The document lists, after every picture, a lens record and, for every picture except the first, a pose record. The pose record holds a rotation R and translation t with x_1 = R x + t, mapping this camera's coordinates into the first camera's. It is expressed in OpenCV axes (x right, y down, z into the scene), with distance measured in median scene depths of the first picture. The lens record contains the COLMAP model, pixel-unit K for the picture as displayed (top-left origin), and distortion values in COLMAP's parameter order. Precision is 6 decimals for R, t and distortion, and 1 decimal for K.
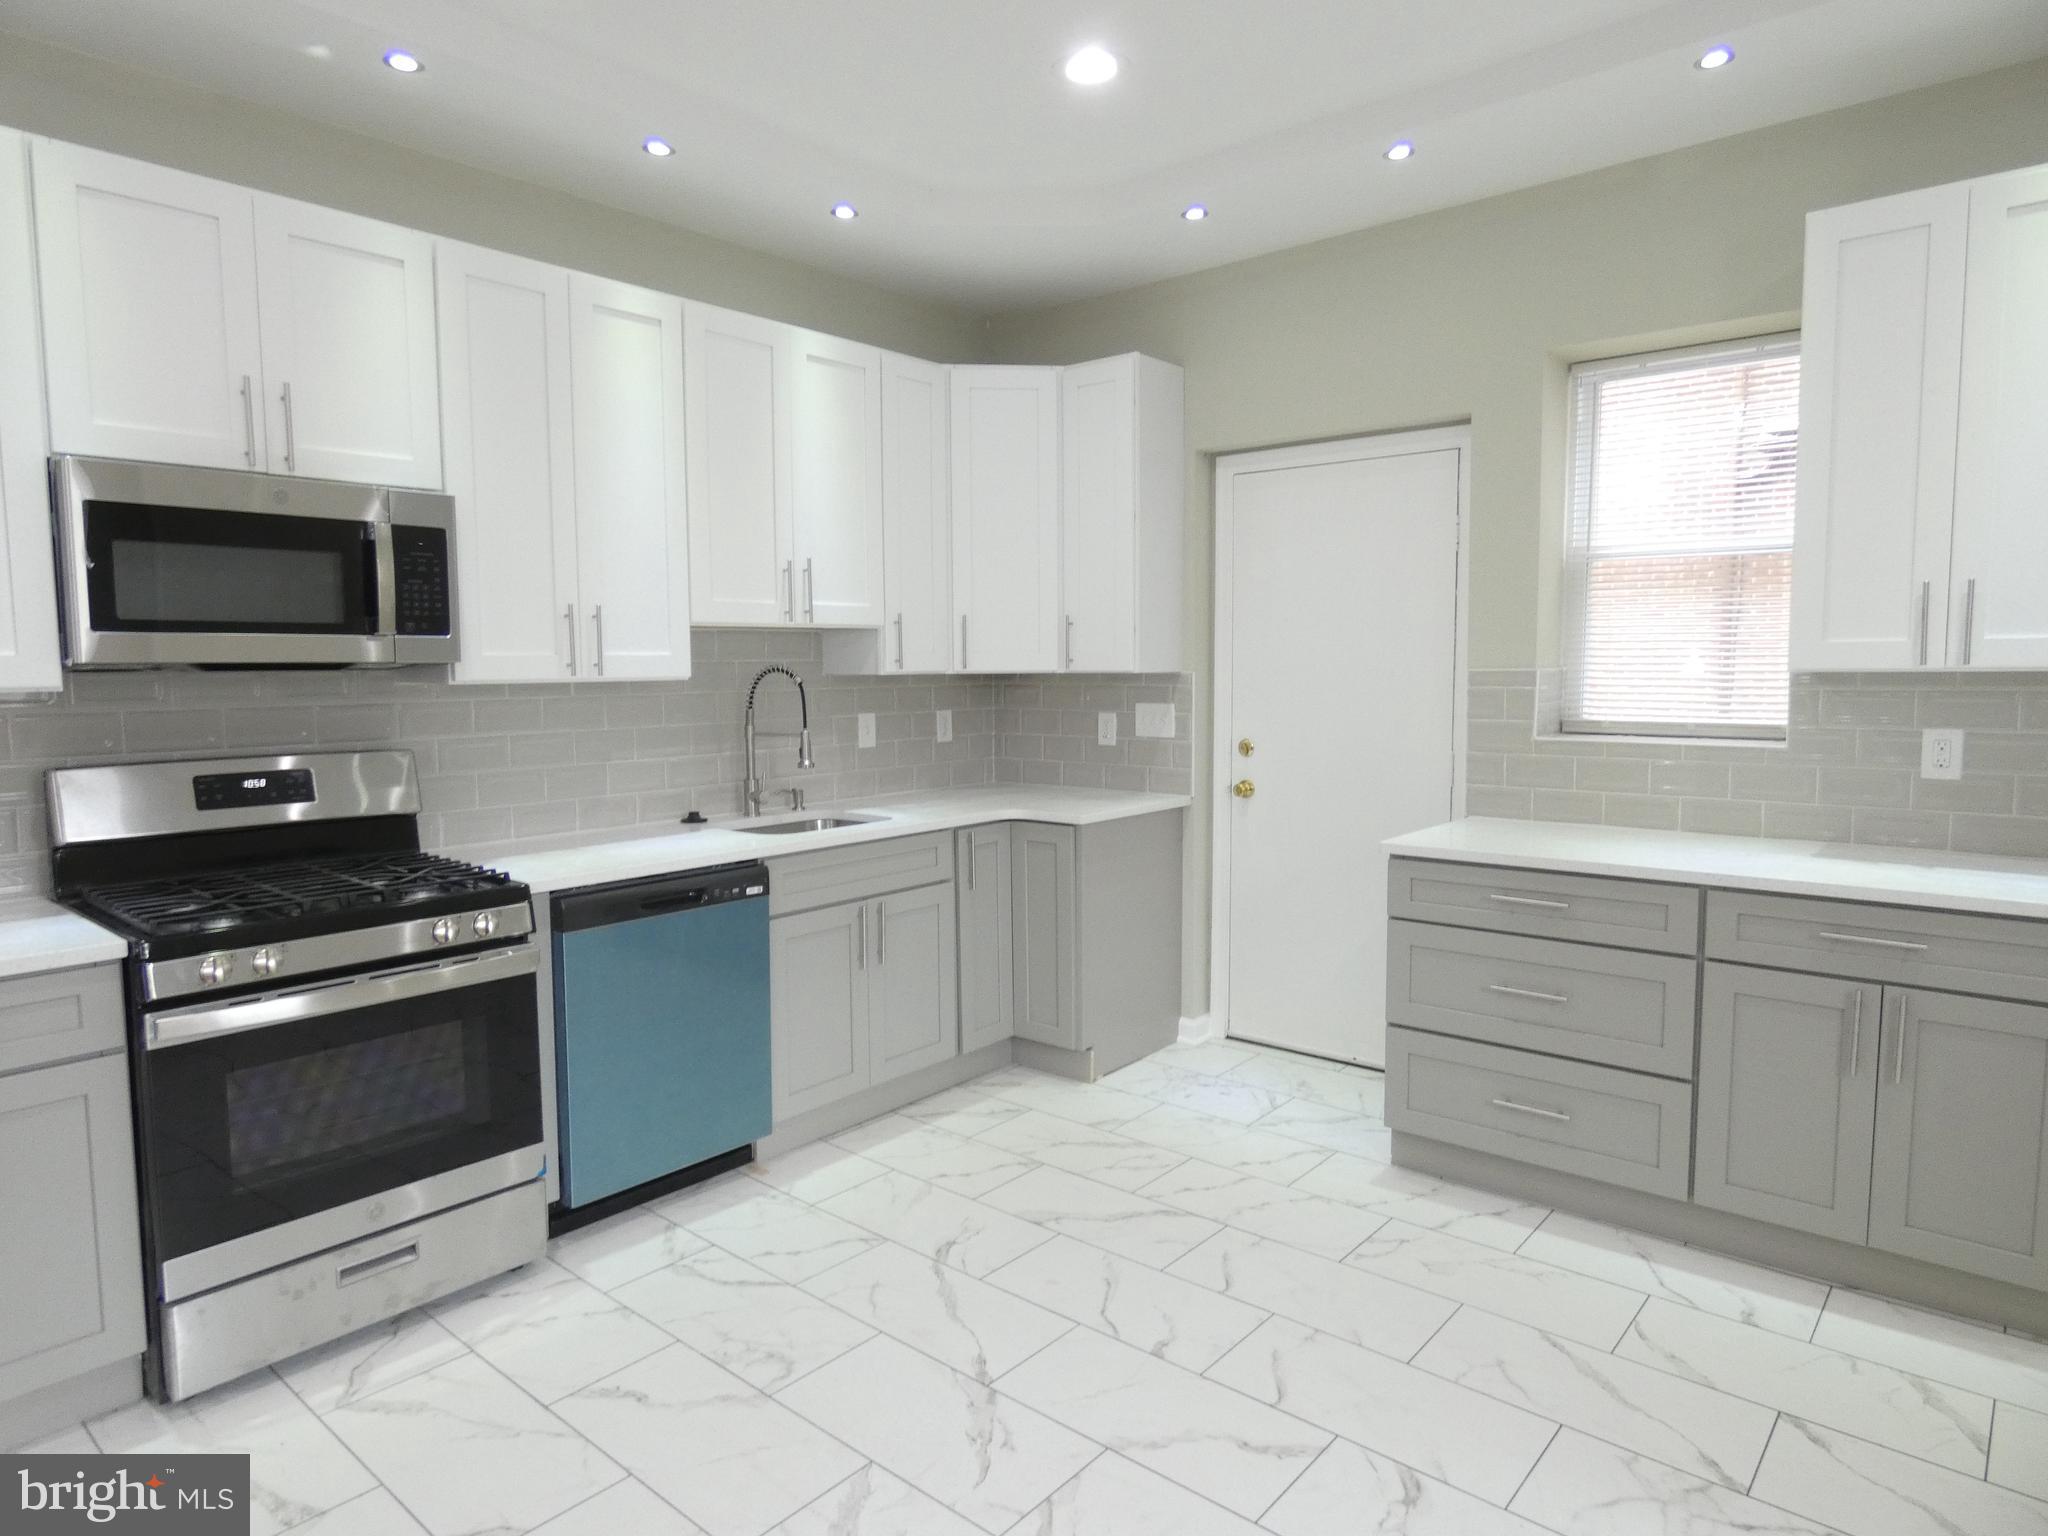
lens RADIAL K [[1225.9, 0, 1024.0], [0, 1225.9, 768.0], [0, 0, 1]] dist [-0.000692, -0.000666]
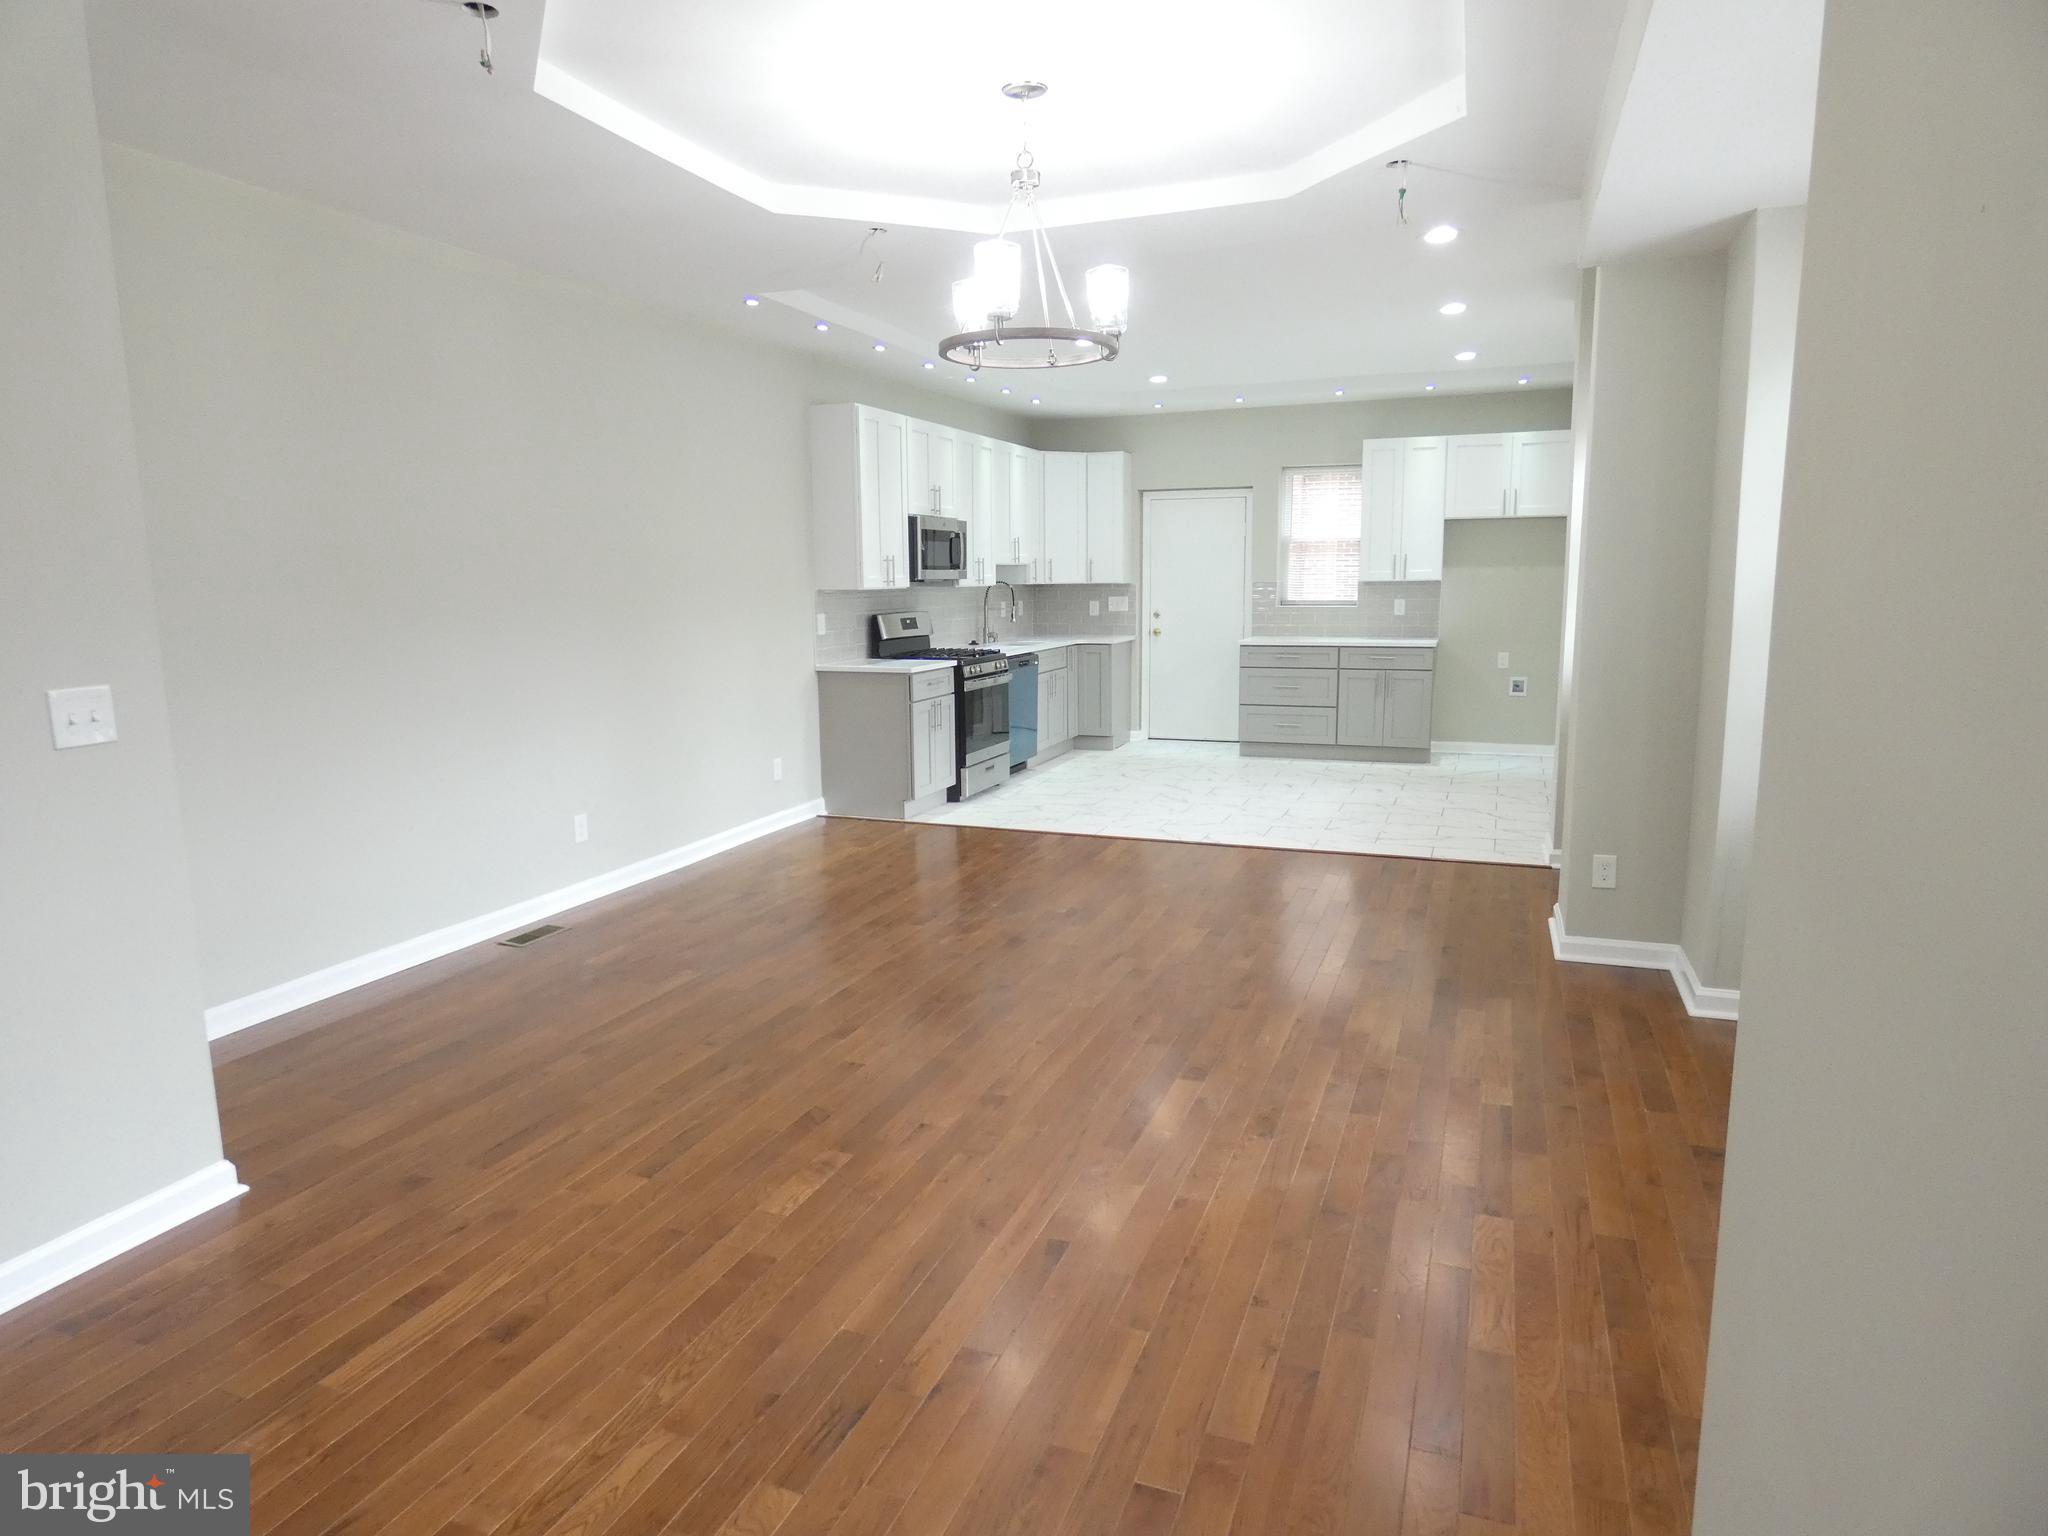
lens RADIAL K [[1241.1, 0, 1024.0], [0, 1241.1, 768.0], [0, 0, 1]] dist [-0.002979, -0.000498]
pose [[0.941526, -0.052997, 0.332745, -1.136872], [0.031487, 0.997070, 0.069710, 0.134448], [-0.335465, -0.055156, 0.940437, -1.553471]]
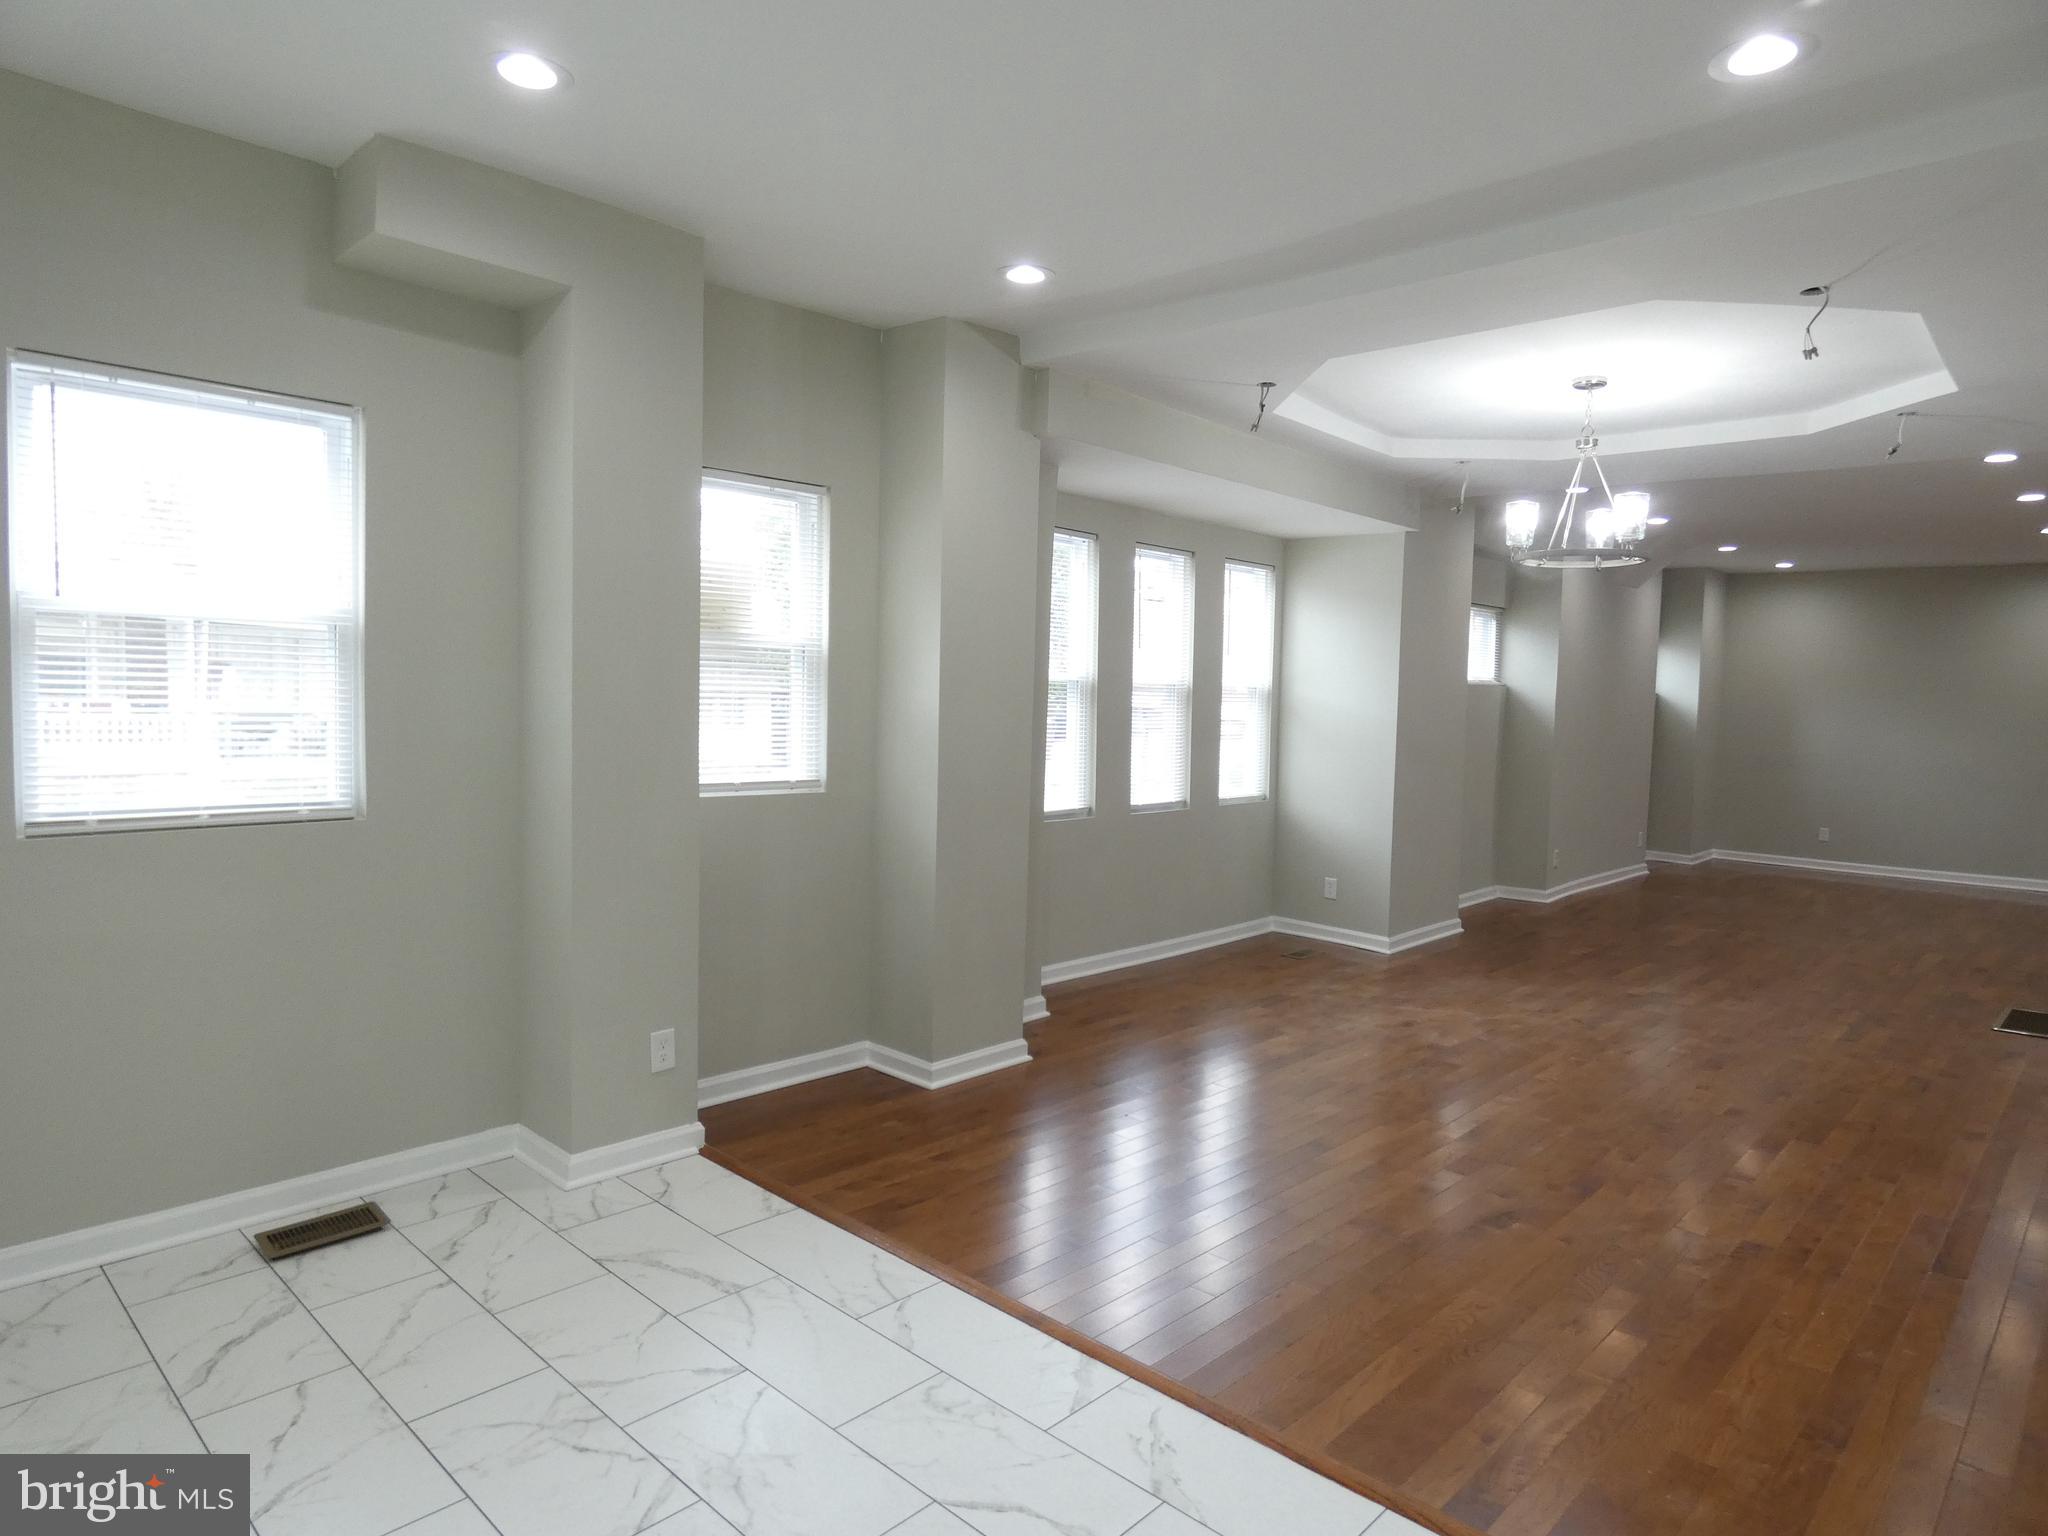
lens RADIAL K [[1225.9, 0, 1024.0], [0, 1225.9, 768.0], [0, 0, 1]] dist [-0.000692, -0.000666]
pose [[-0.998902, -0.019308, 0.042687, -0.186280], [-0.012809, 0.988967, 0.147584, -0.099103], [-0.045065, 0.146876, -0.988128, 0.916686]]
